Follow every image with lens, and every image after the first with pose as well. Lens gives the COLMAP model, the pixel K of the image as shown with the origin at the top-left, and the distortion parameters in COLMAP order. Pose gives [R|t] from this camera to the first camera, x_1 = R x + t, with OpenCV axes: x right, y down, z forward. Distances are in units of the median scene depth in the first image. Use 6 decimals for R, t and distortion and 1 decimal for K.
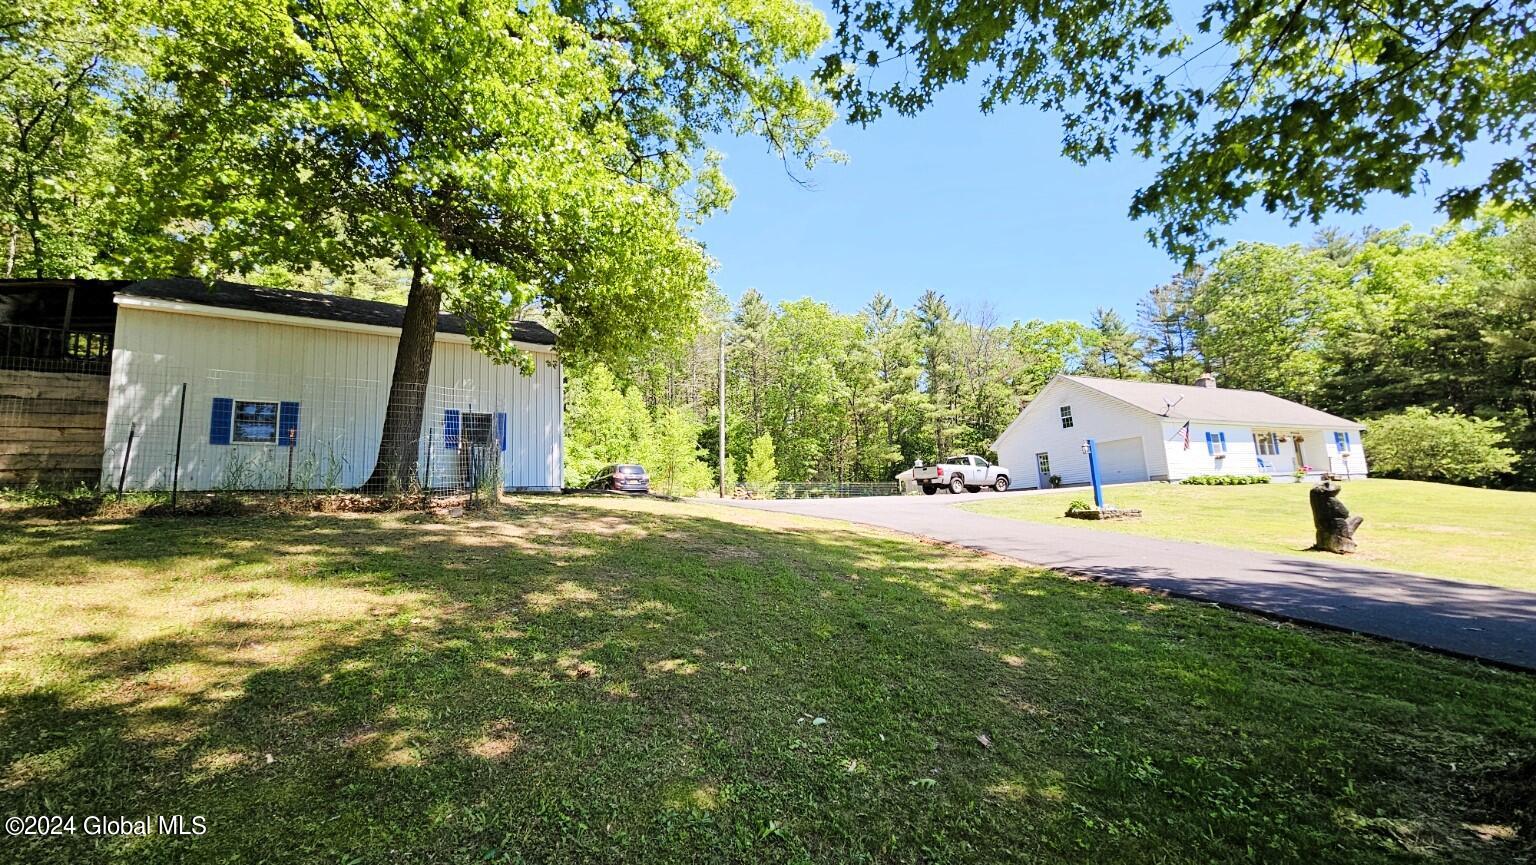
lens RADIAL K [[630.7, 0, 767.0], [0, 630.7, 436.1], [0, 0, 1]] dist [0.000596, 0.000663]
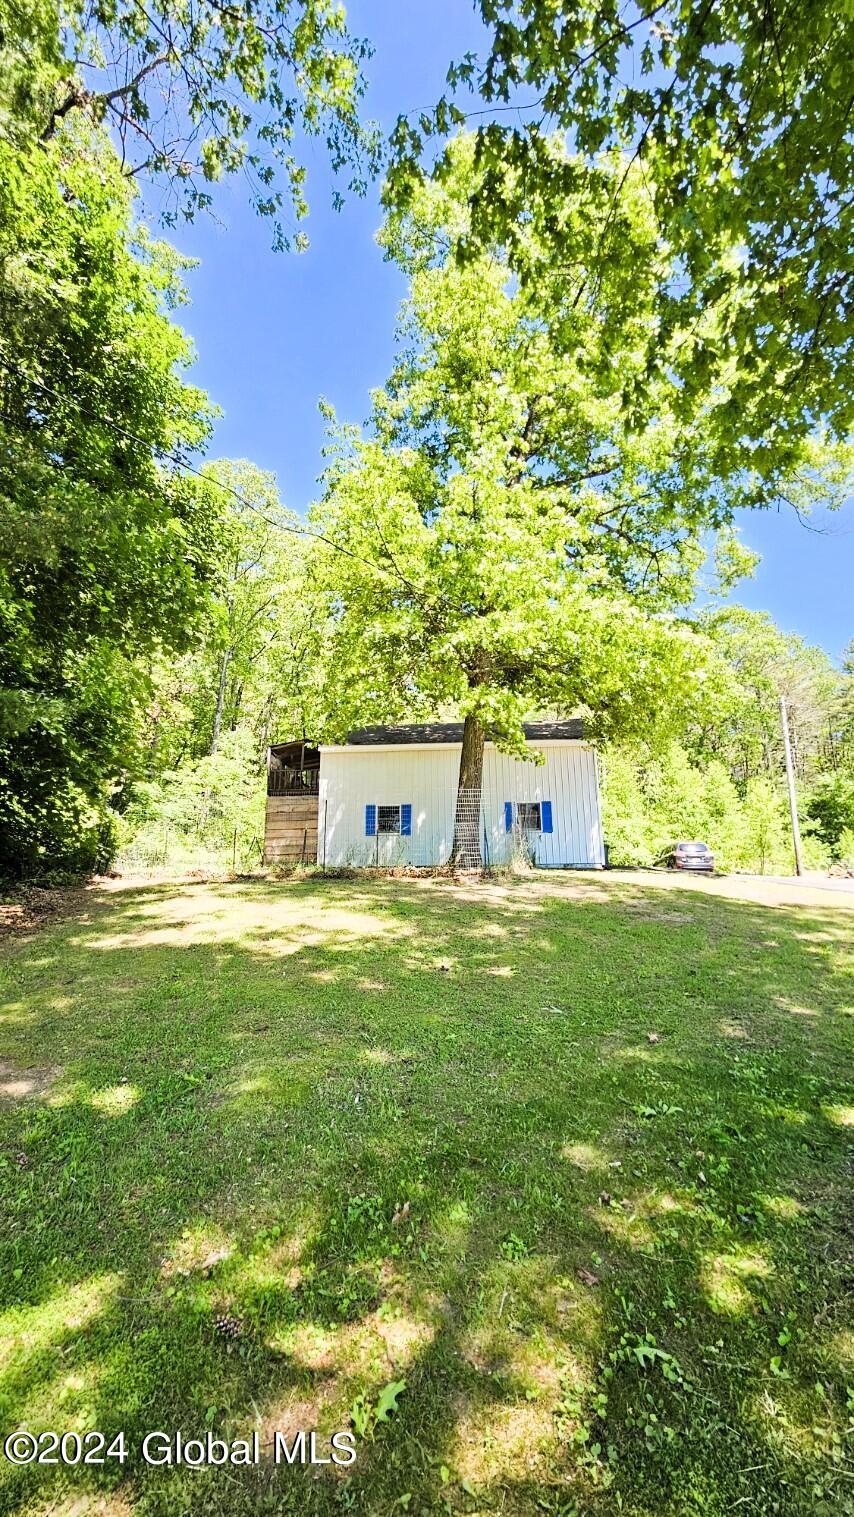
lens RADIAL K [[622.9, 0, 429.5], [0, 622.9, 757.2], [0, 0, 1]] dist [0.000596, 0.000663]
pose [[0.782511, -0.110650, -0.612726, 0.153859], [0.051908, 0.992250, -0.112895, 0.003337], [0.620469, 0.056537, 0.782190, -0.067715]]
